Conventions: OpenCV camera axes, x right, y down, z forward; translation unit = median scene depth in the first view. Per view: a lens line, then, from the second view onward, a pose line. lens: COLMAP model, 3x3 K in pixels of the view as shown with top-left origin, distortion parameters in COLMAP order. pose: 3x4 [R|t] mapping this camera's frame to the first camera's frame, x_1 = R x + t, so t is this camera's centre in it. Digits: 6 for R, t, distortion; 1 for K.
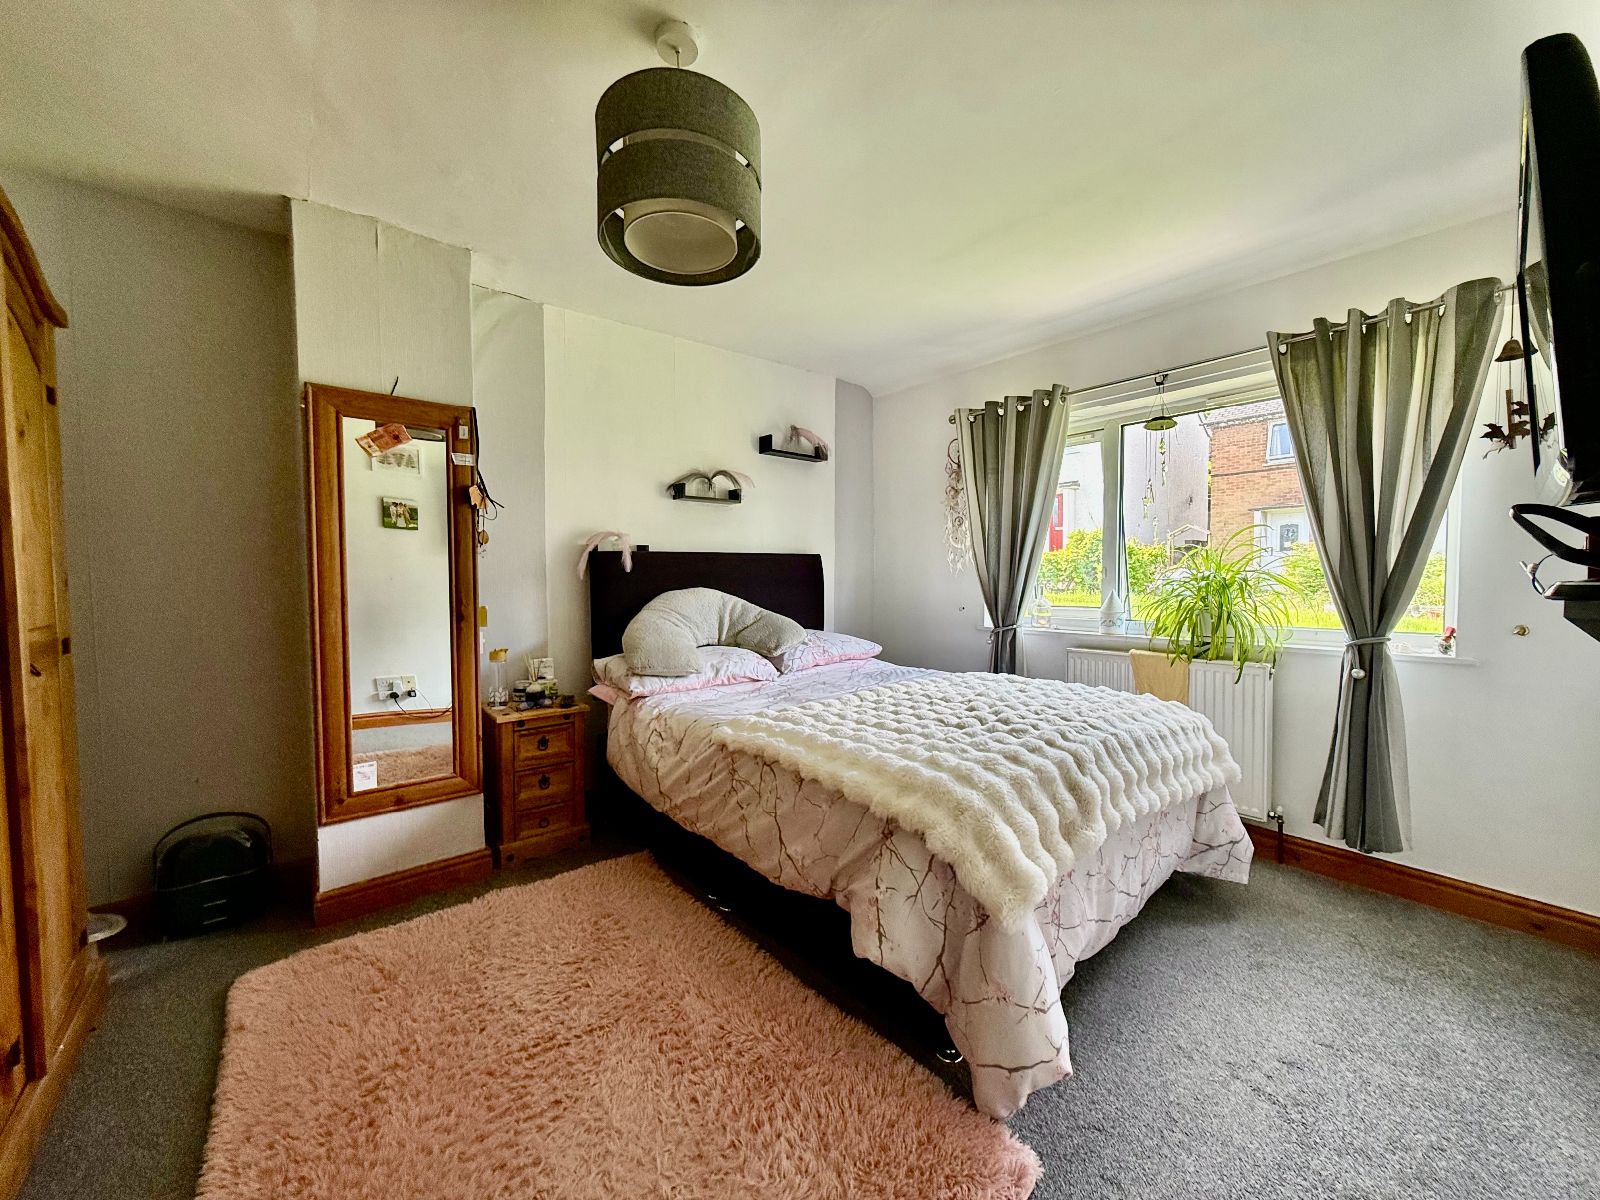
lens RADIAL K [[636.8, 0, 807.0], [0, 636.8, 599.4], [0, 0, 1]] dist [-0.000180, -0.000389]
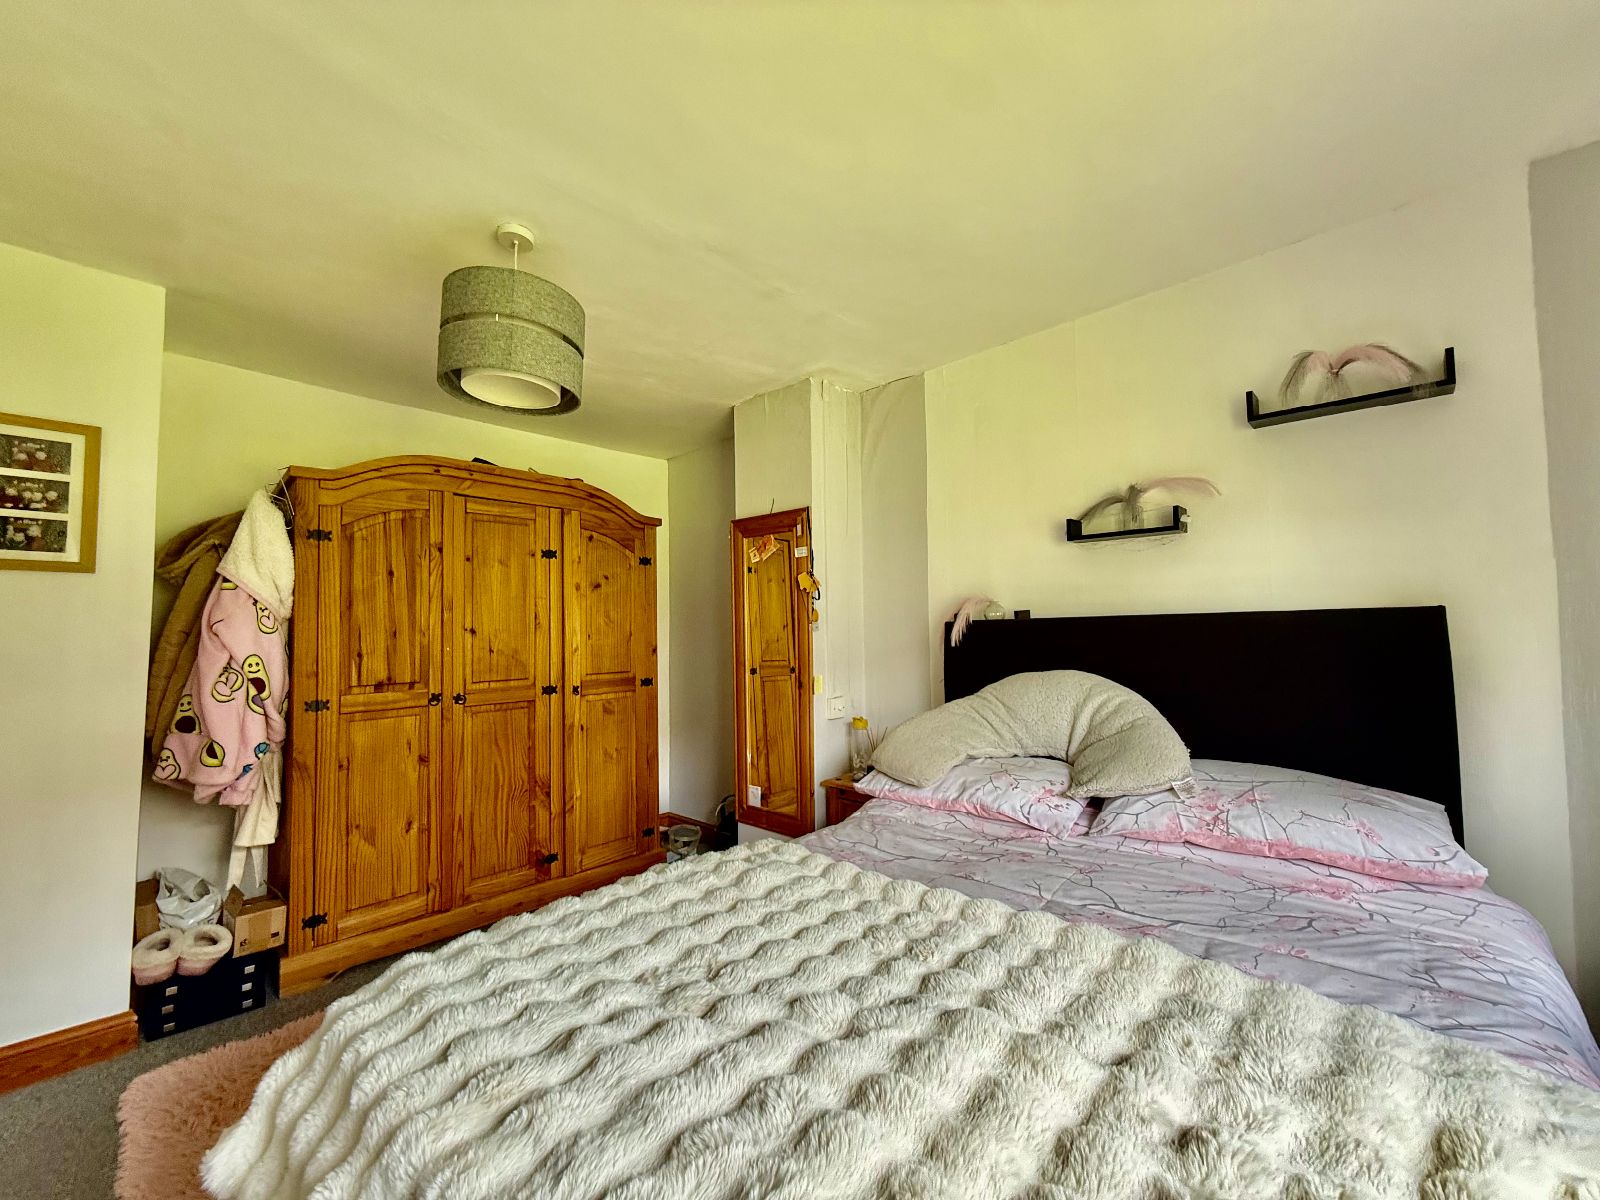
lens RADIAL K [[636.8, 0, 807.0], [0, 636.8, 599.4], [0, 0, 1]] dist [-0.000180, -0.000389]
pose [[0.112023, -0.046475, -0.992618, 0.300535], [-0.028641, 0.998340, -0.049975, -0.033023], [0.993293, 0.034028, 0.110506, 0.408967]]
